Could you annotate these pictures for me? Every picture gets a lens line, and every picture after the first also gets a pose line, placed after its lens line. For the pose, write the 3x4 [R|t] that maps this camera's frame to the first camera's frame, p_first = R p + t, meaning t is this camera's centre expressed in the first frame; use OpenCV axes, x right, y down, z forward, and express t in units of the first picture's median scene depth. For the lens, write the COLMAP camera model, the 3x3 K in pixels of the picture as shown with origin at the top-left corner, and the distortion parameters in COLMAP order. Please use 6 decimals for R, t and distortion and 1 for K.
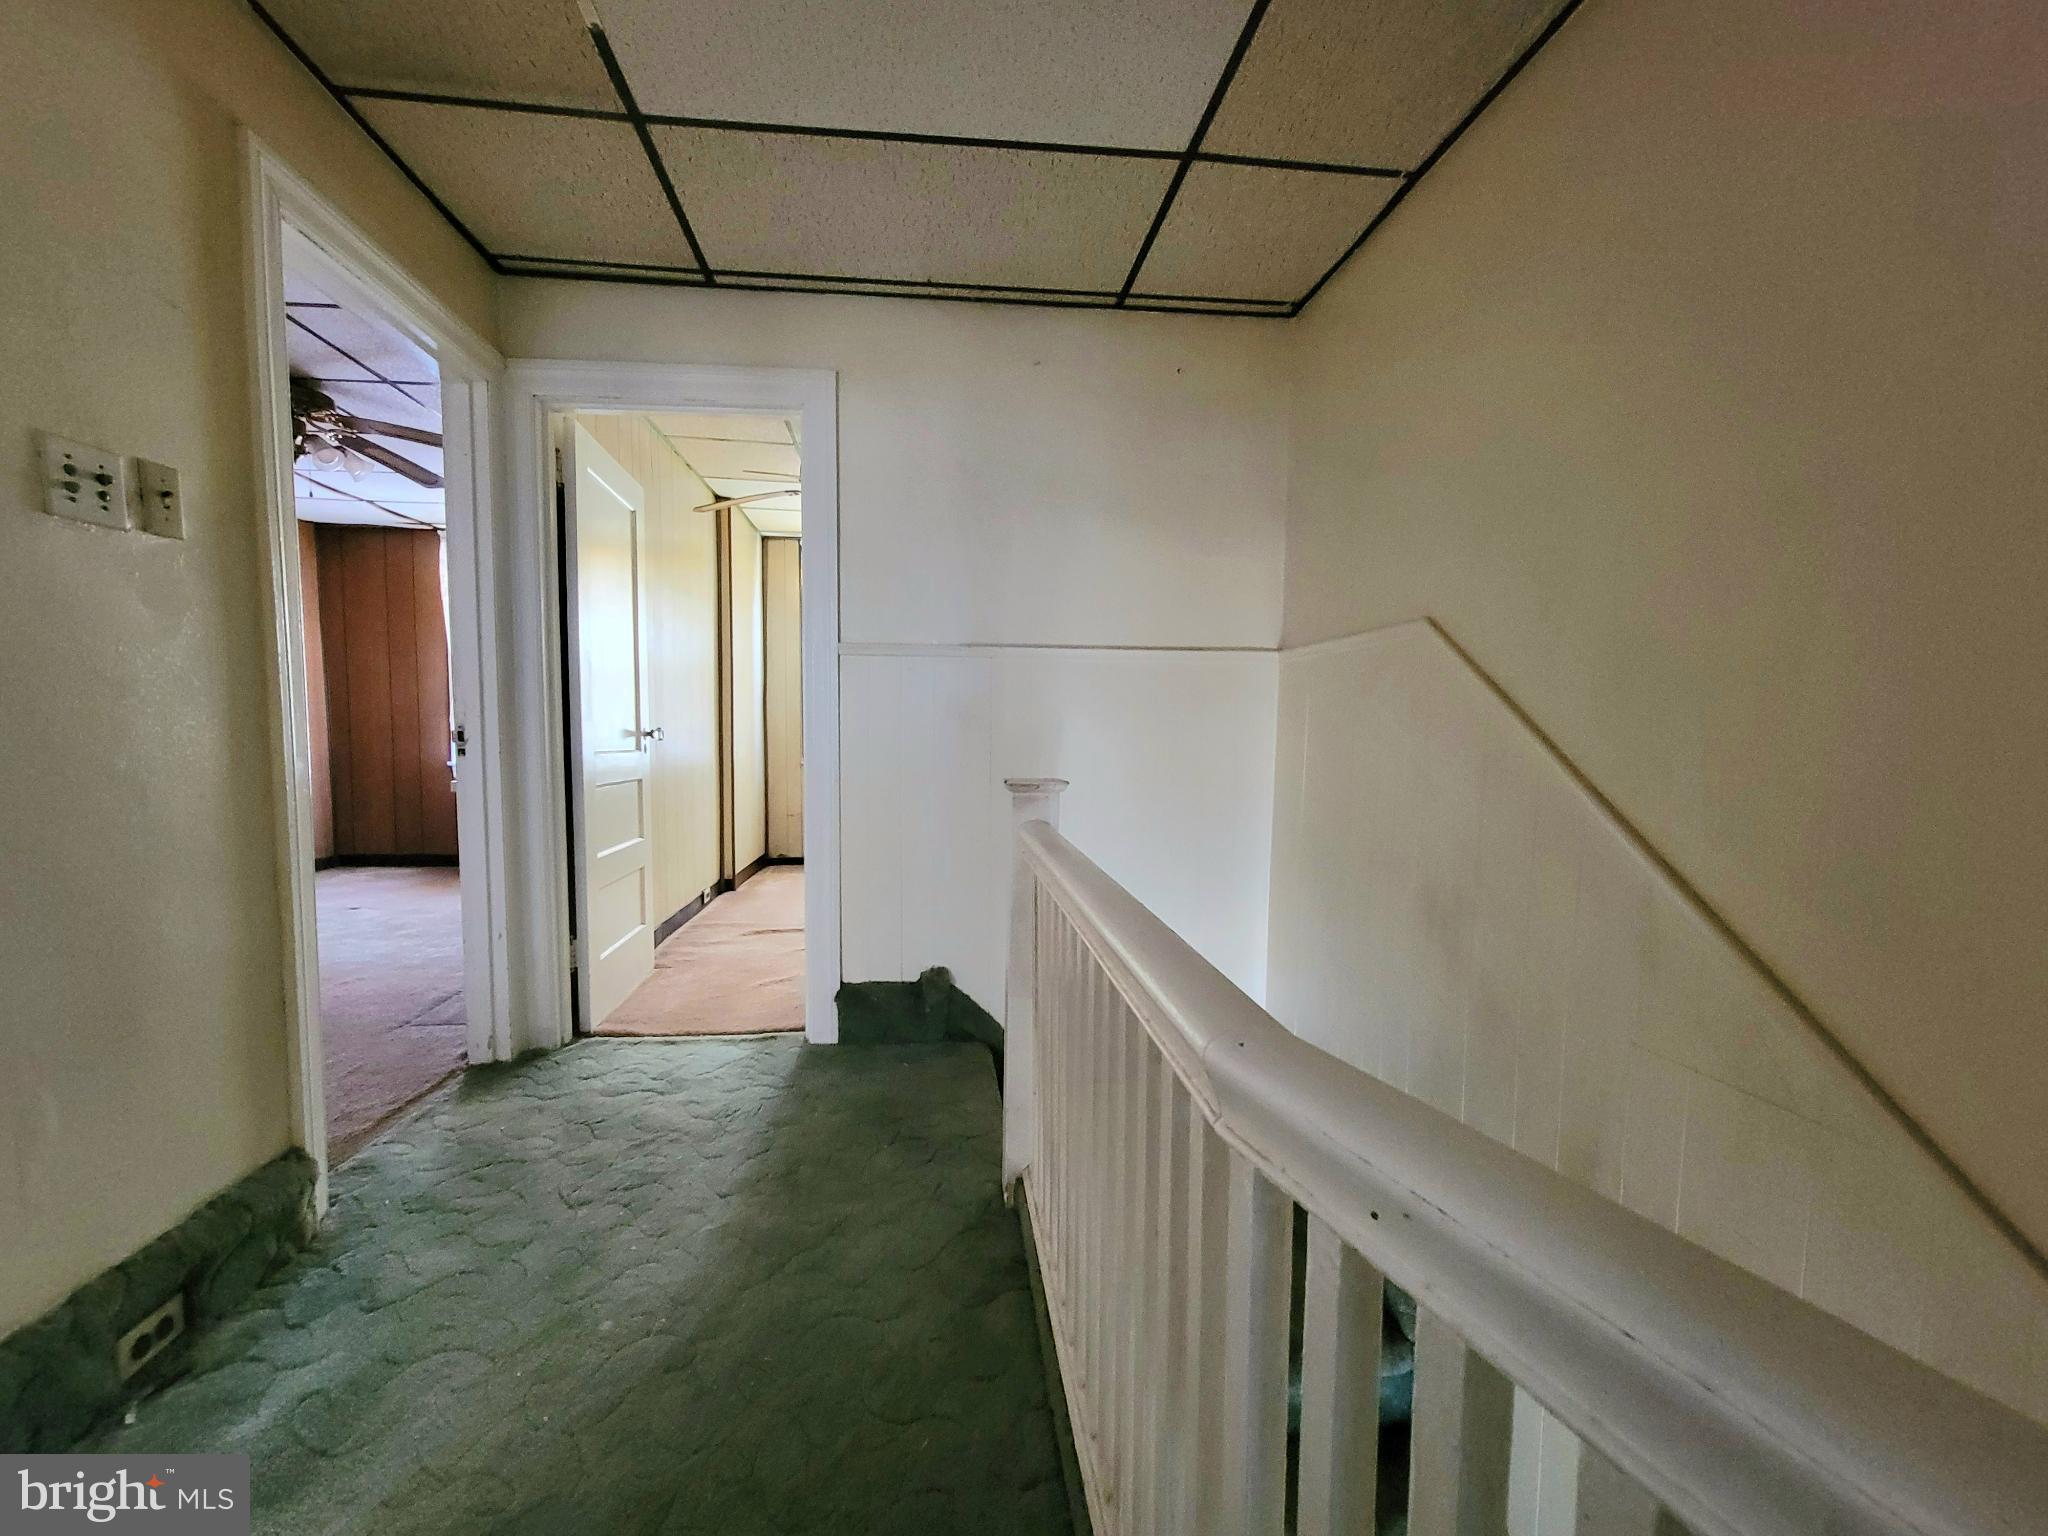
lens RADIAL K [[819.1, 0, 1014.2], [0, 819.1, 782.9], [0, 0, 1]] dist [0.014685, 0.000054]
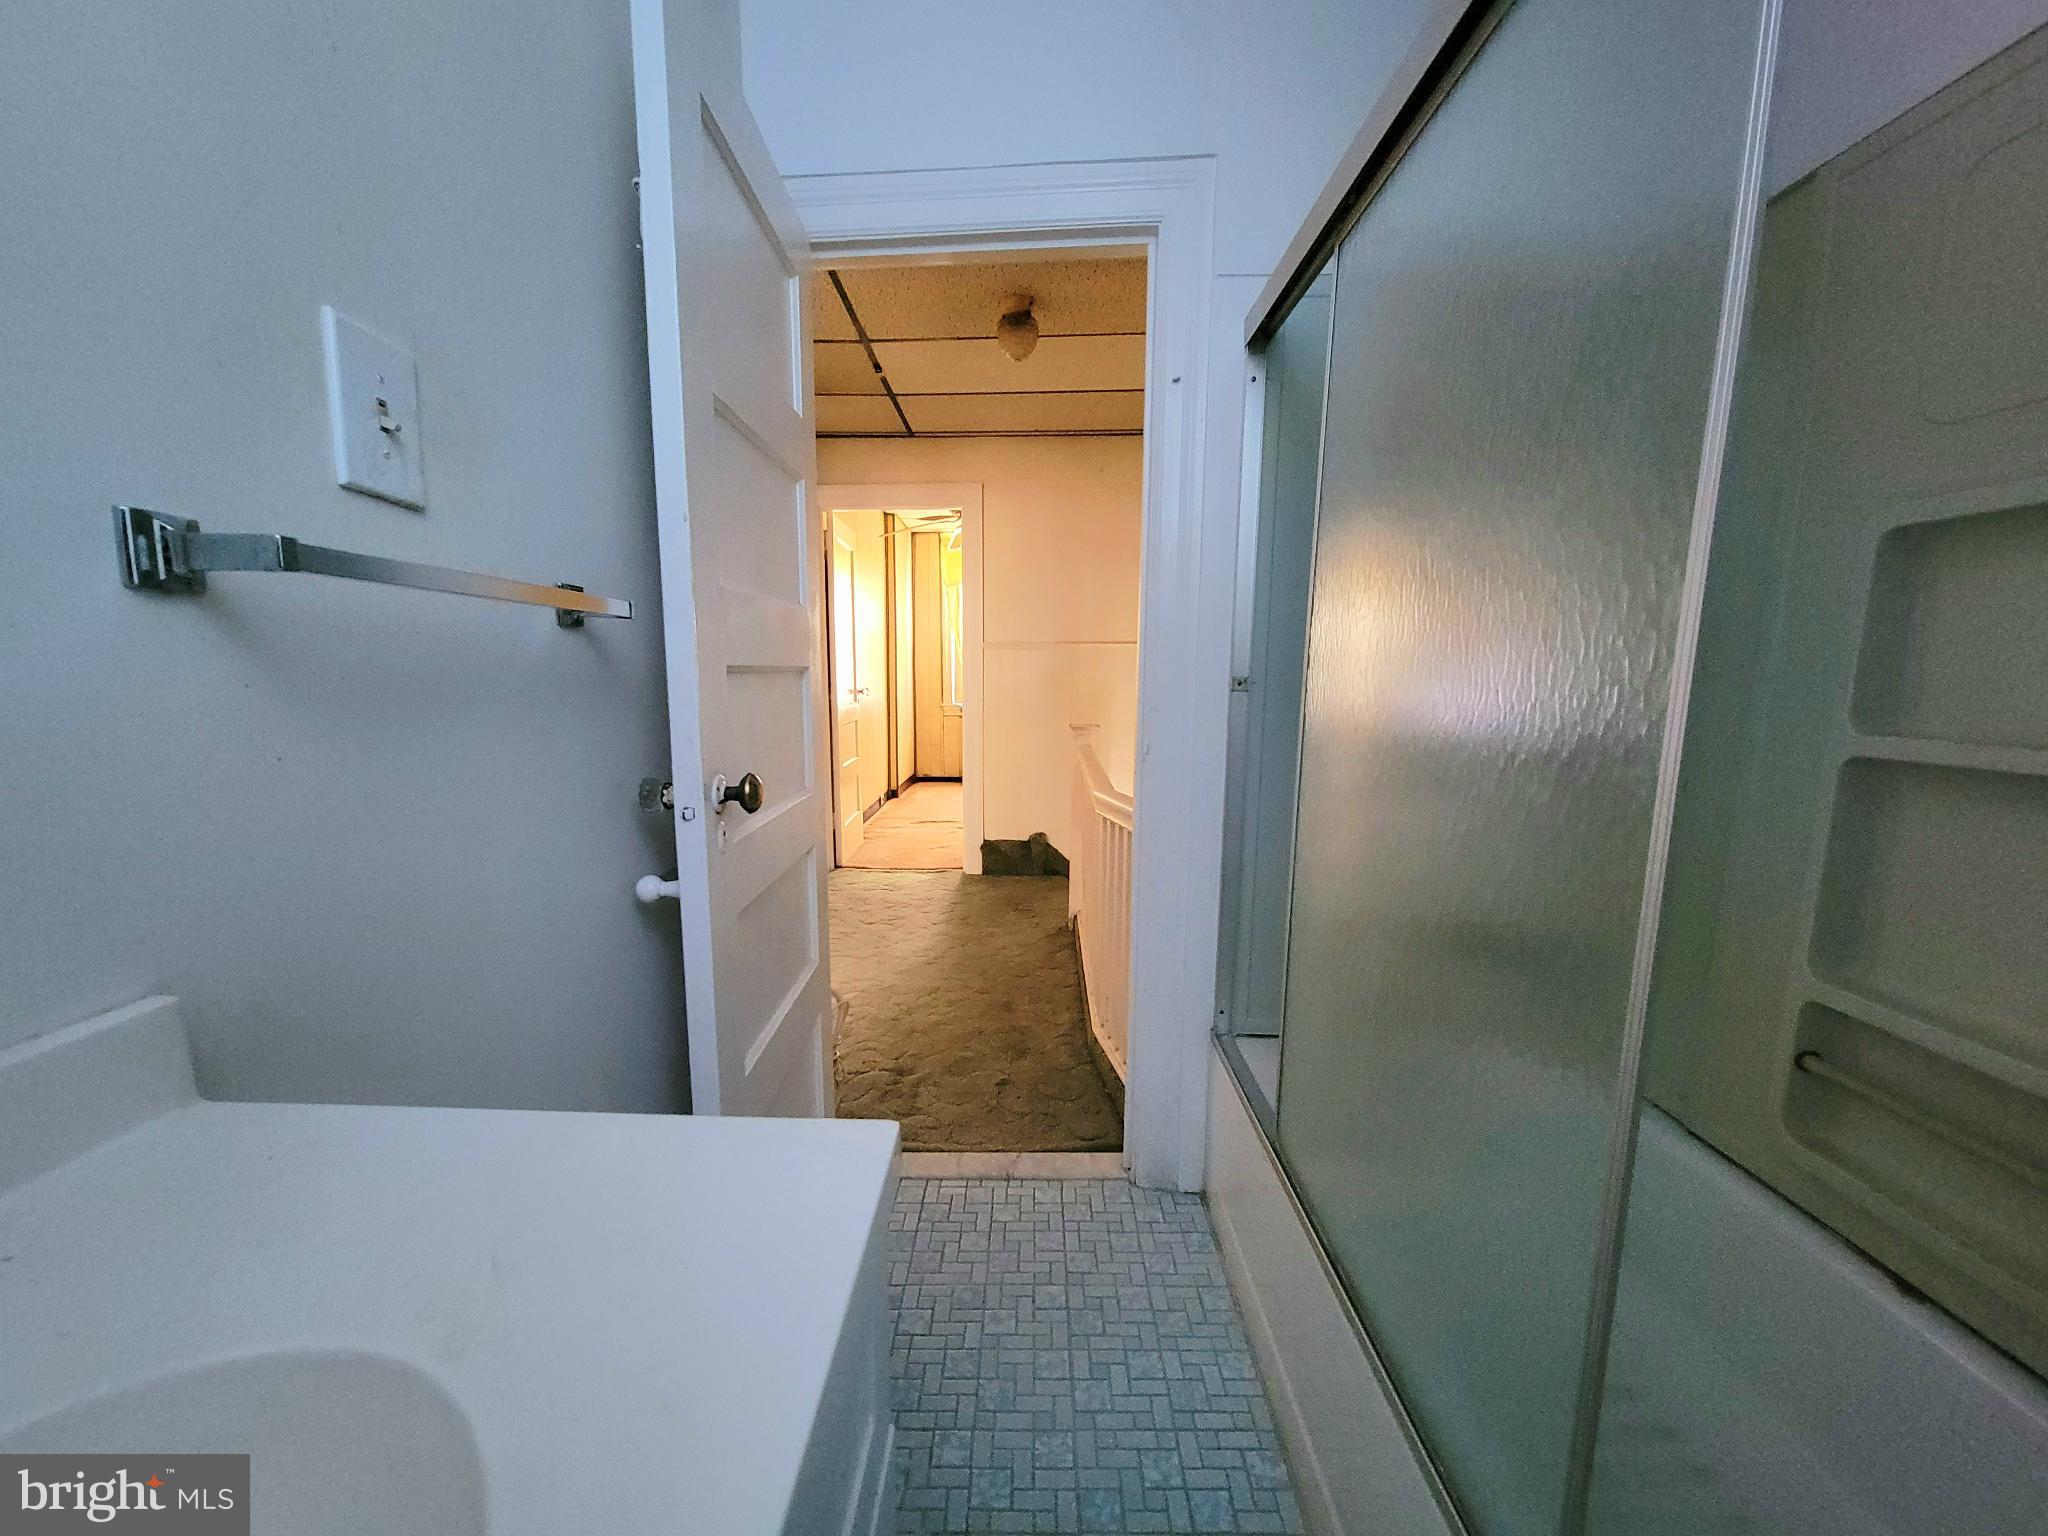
lens RADIAL K [[819.1, 0, 1016.9], [0, 819.1, 770.4], [0, 0, 1]] dist [0.014685, 0.000054]
pose [[0.991389, 0.011653, -0.130431, 0.083323], [-0.003072, 0.997828, 0.065799, -0.016698], [0.130915, -0.064831, 0.989272, -0.703407]]
